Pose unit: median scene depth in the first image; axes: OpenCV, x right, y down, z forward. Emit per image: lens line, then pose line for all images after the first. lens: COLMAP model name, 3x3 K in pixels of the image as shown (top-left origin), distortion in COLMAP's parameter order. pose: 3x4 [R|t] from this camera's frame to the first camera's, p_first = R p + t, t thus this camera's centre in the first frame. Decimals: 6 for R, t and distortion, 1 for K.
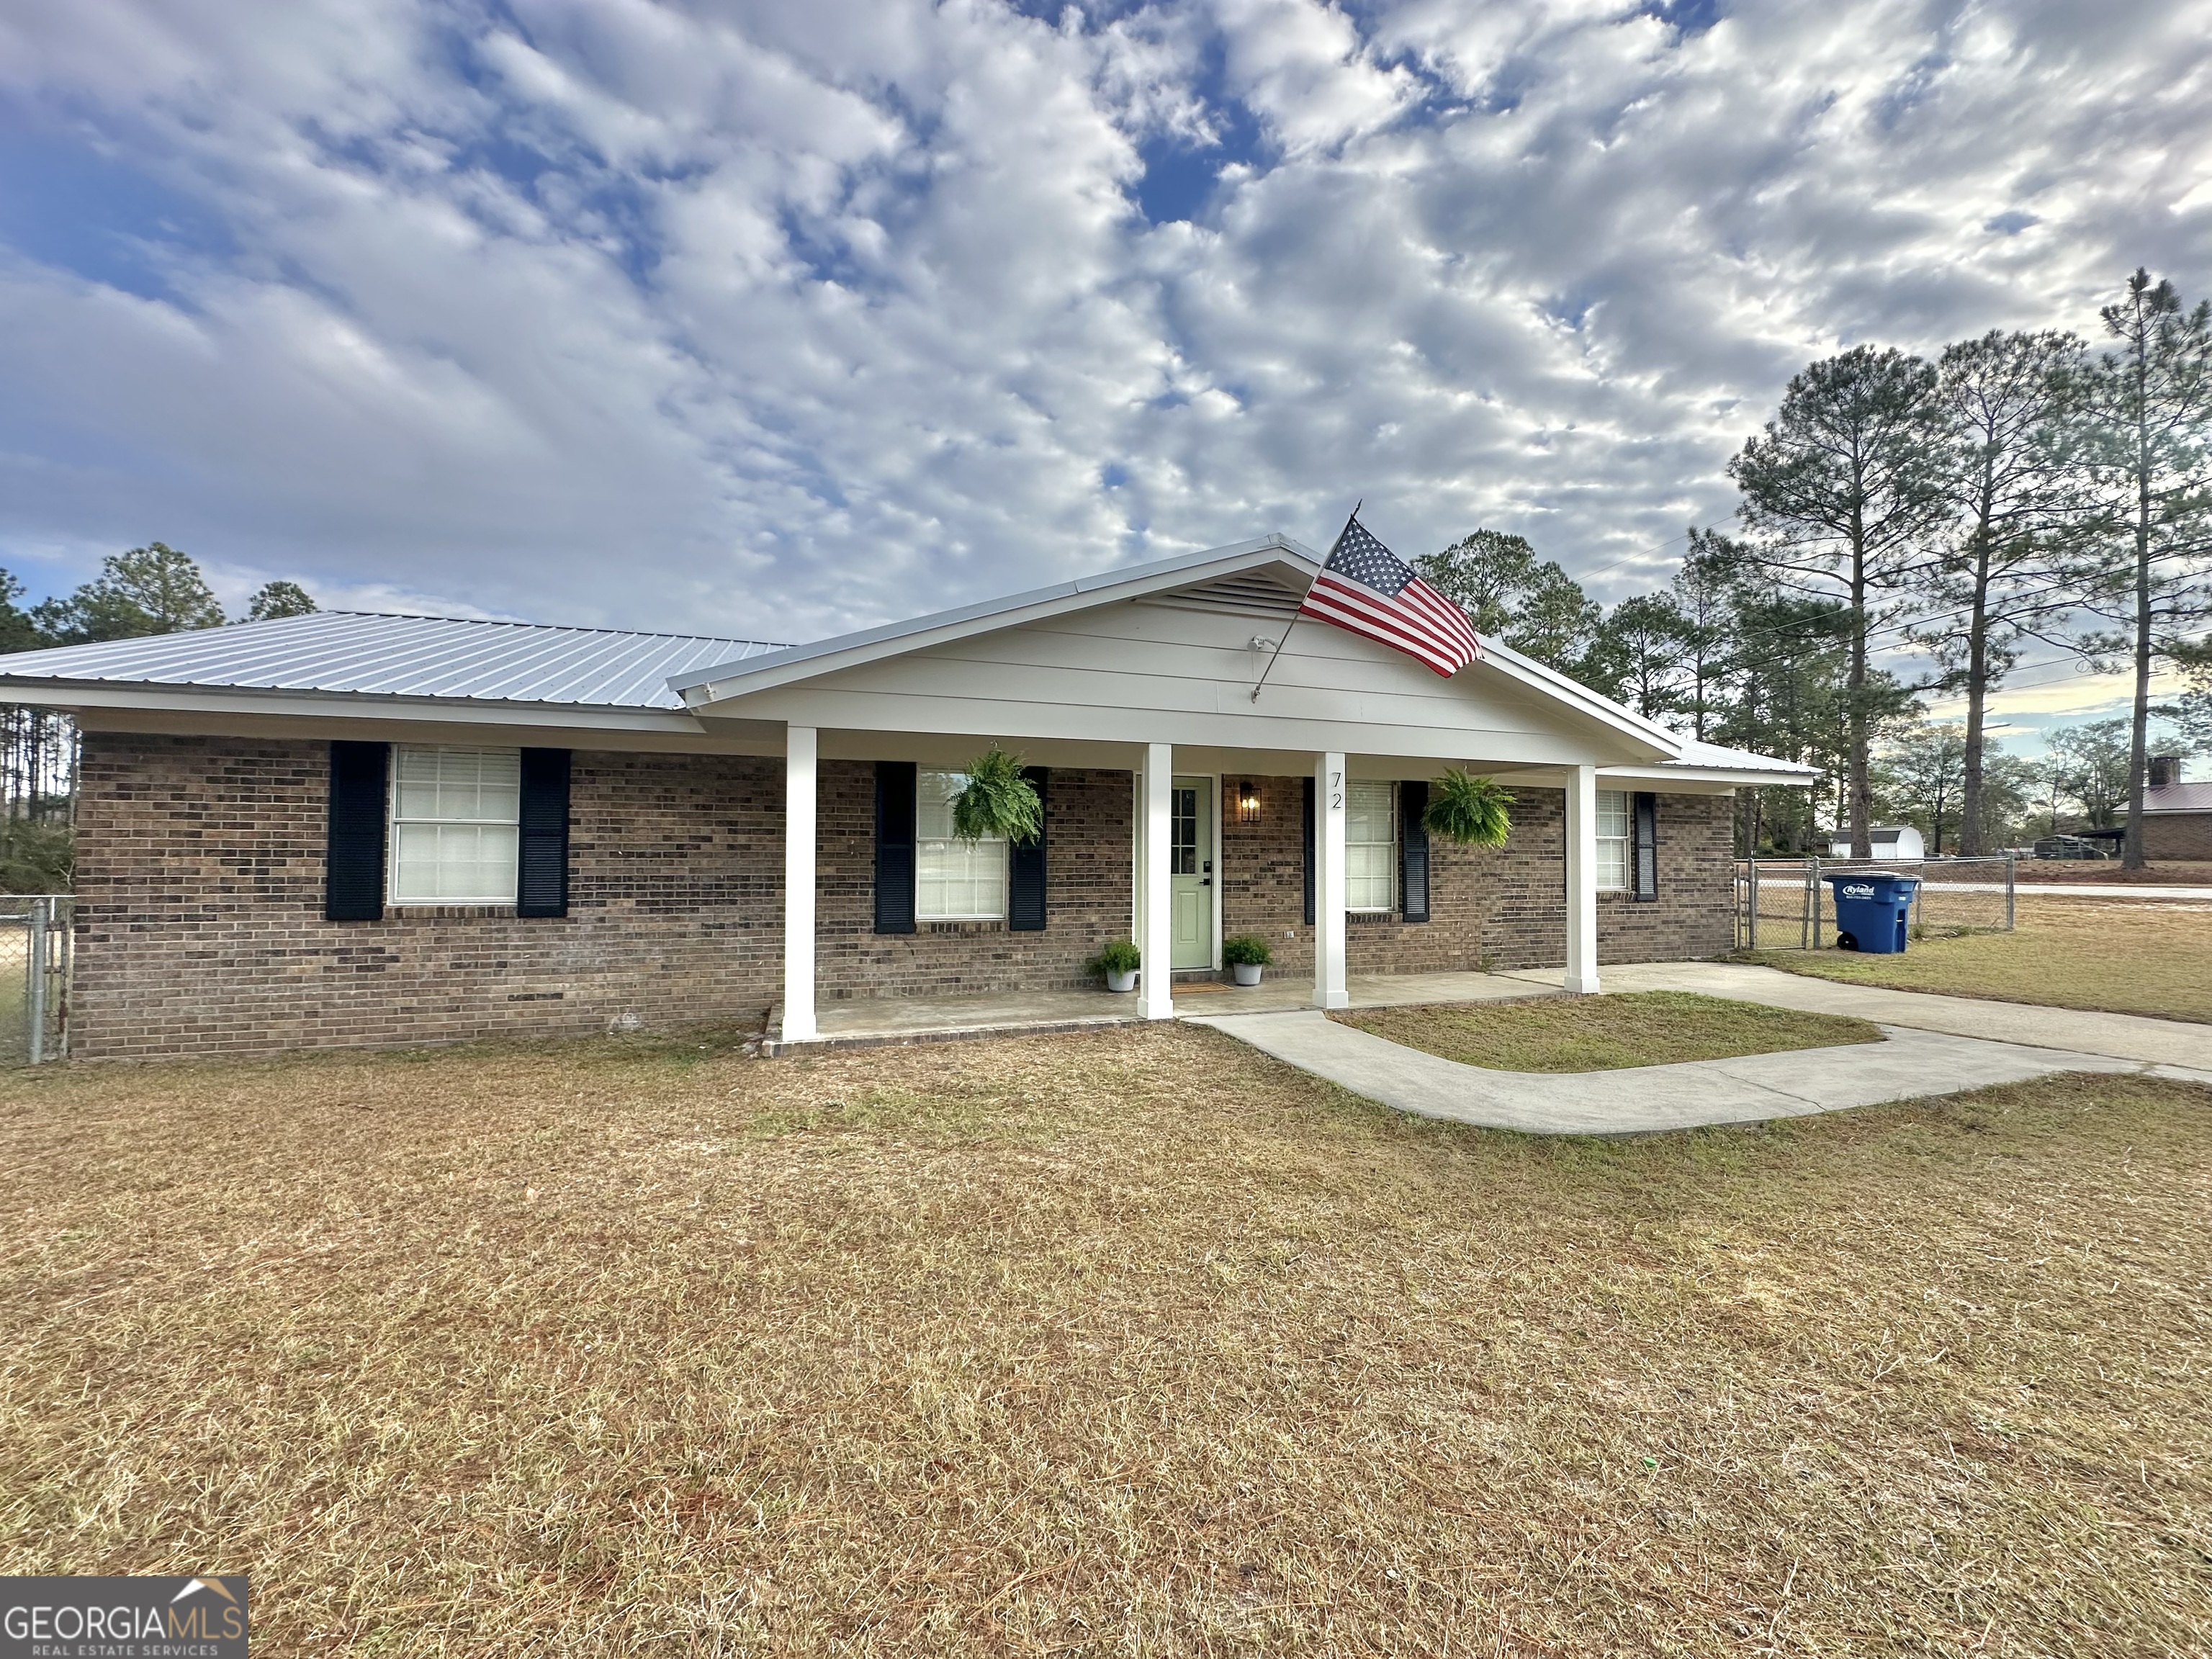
lens RADIAL K [[867.1, 0, 1106.0], [0, 867.1, 829.5], [0, 0, 1]] dist [0.003906, -0.000151]
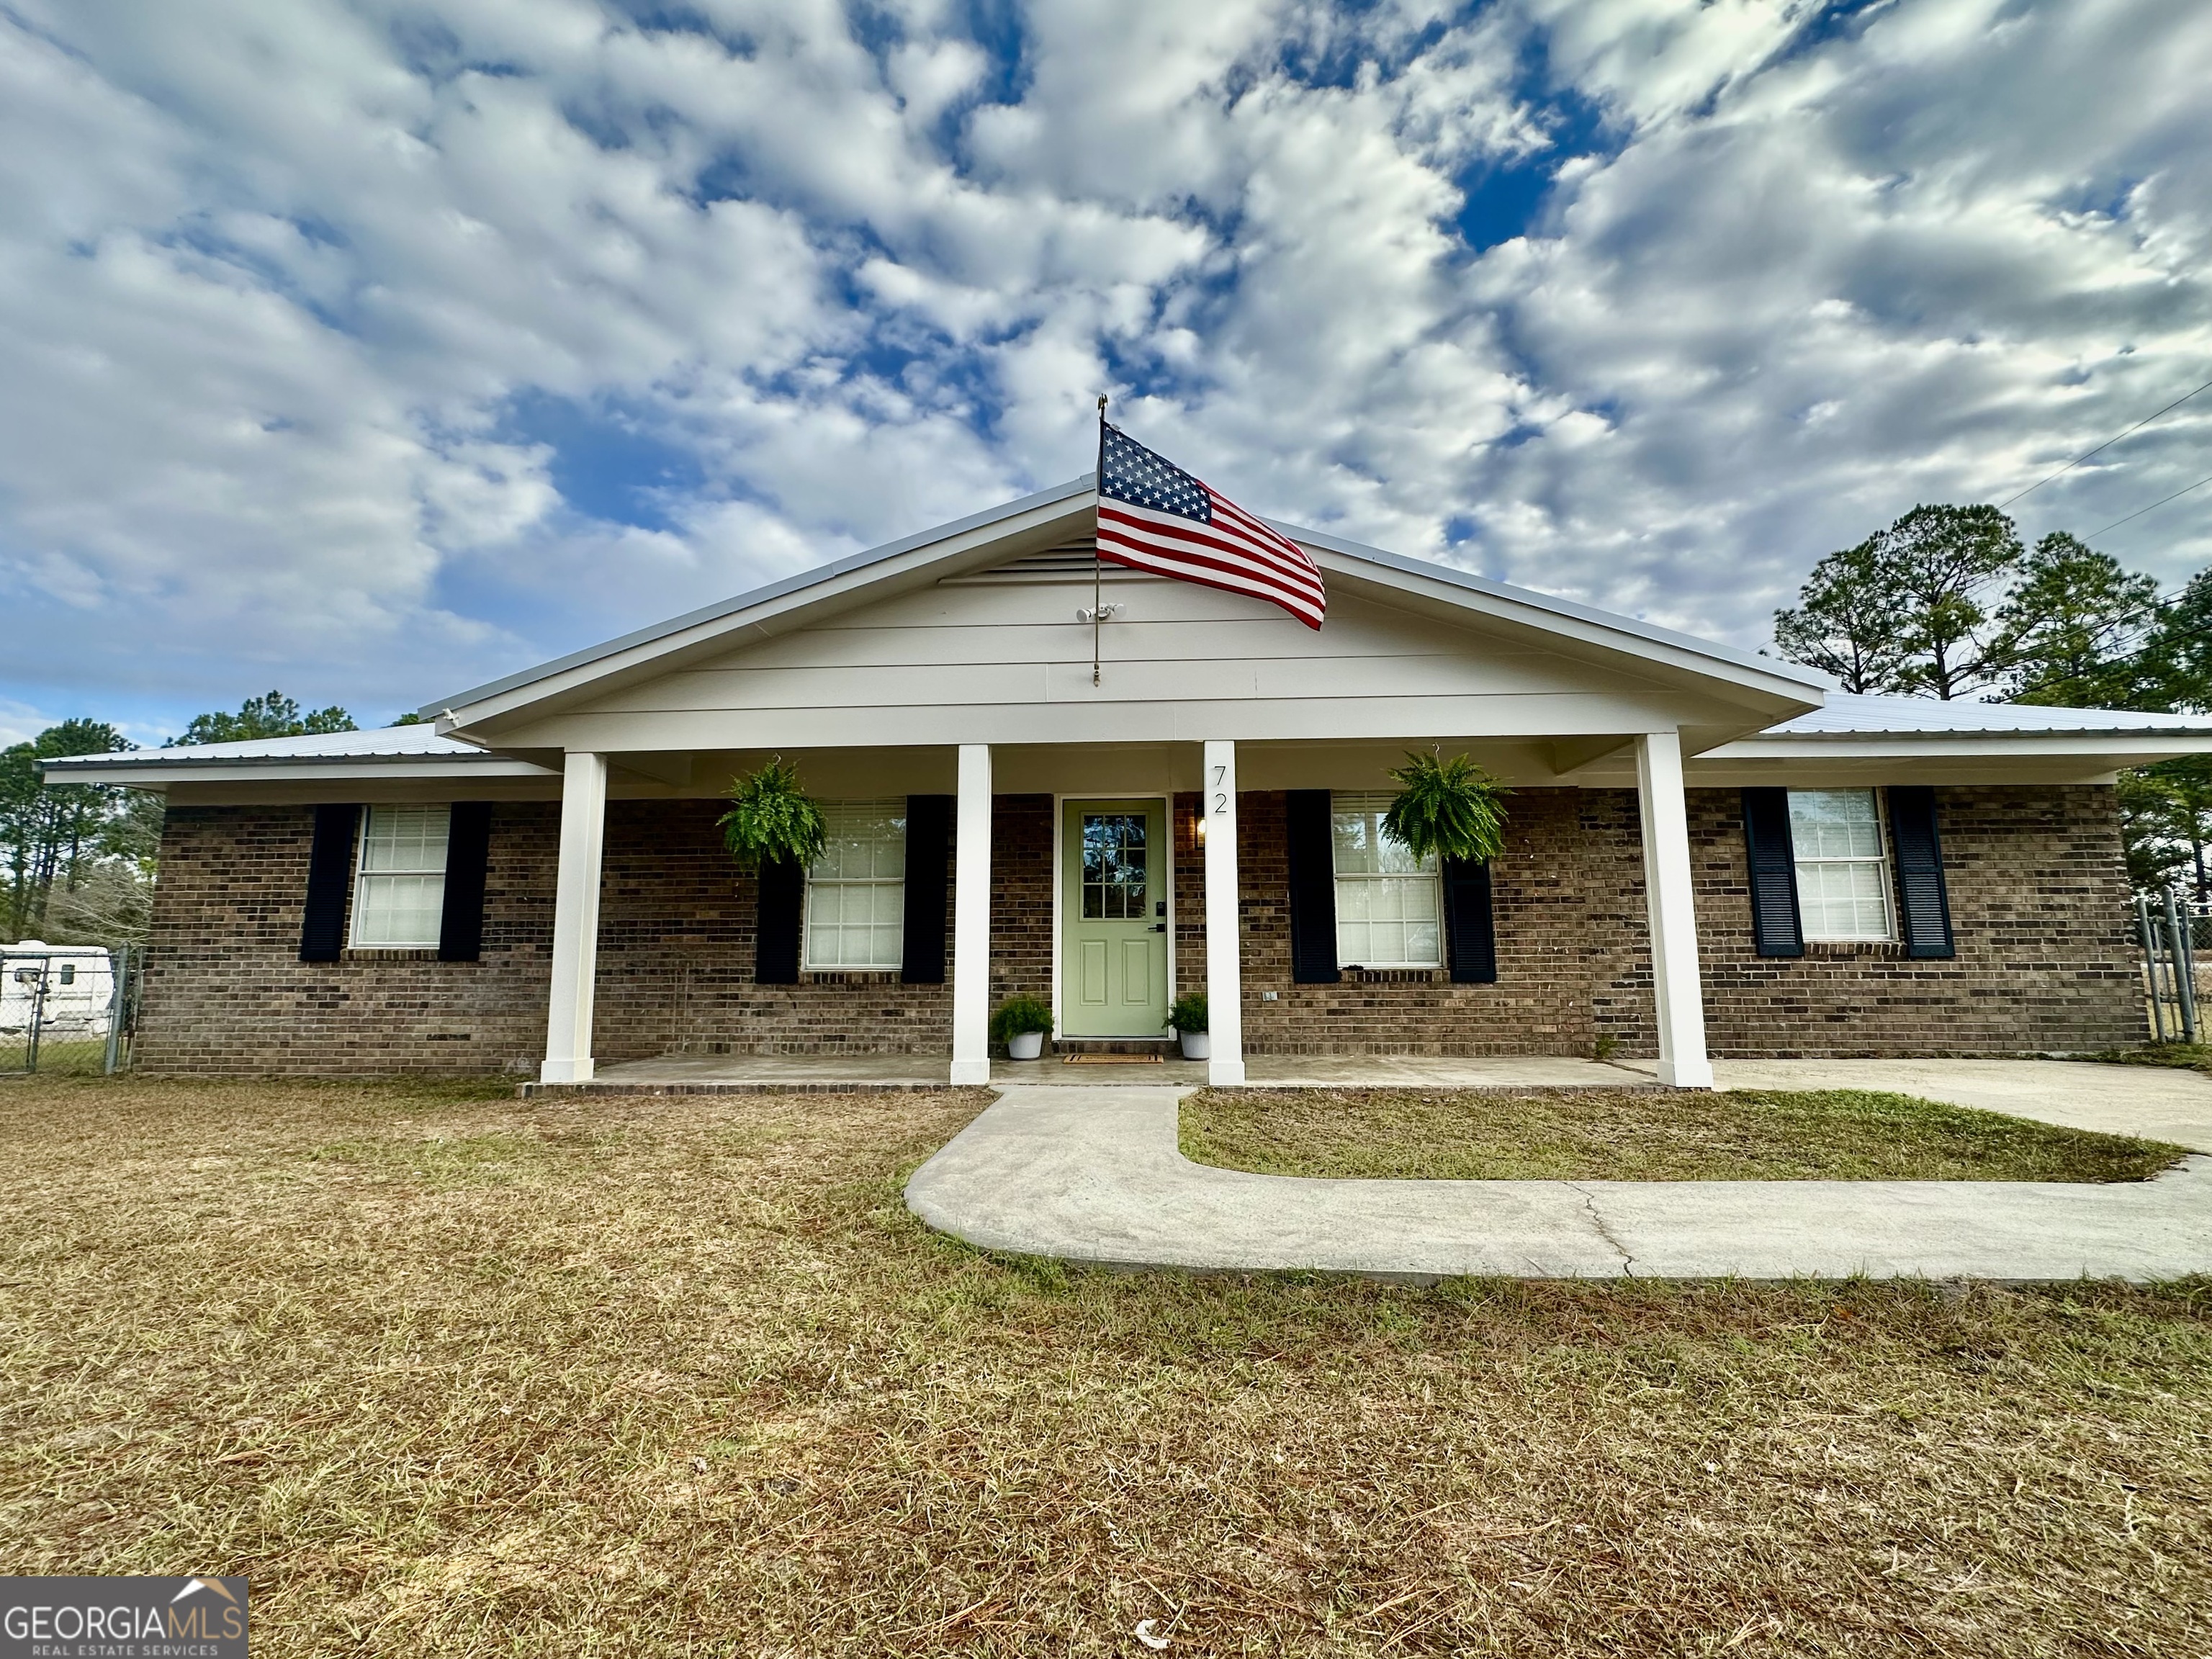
lens RADIAL K [[919.3, 0, 1105.6], [0, 919.3, 856.7], [0, 0, 1]] dist [0.001445, 0.000127]
pose [[0.928331, -0.047439, -0.368715, 0.312028], [0.018856, 0.996557, -0.080743, 0.050852], [0.371276, 0.068004, 0.926029, 0.160452]]
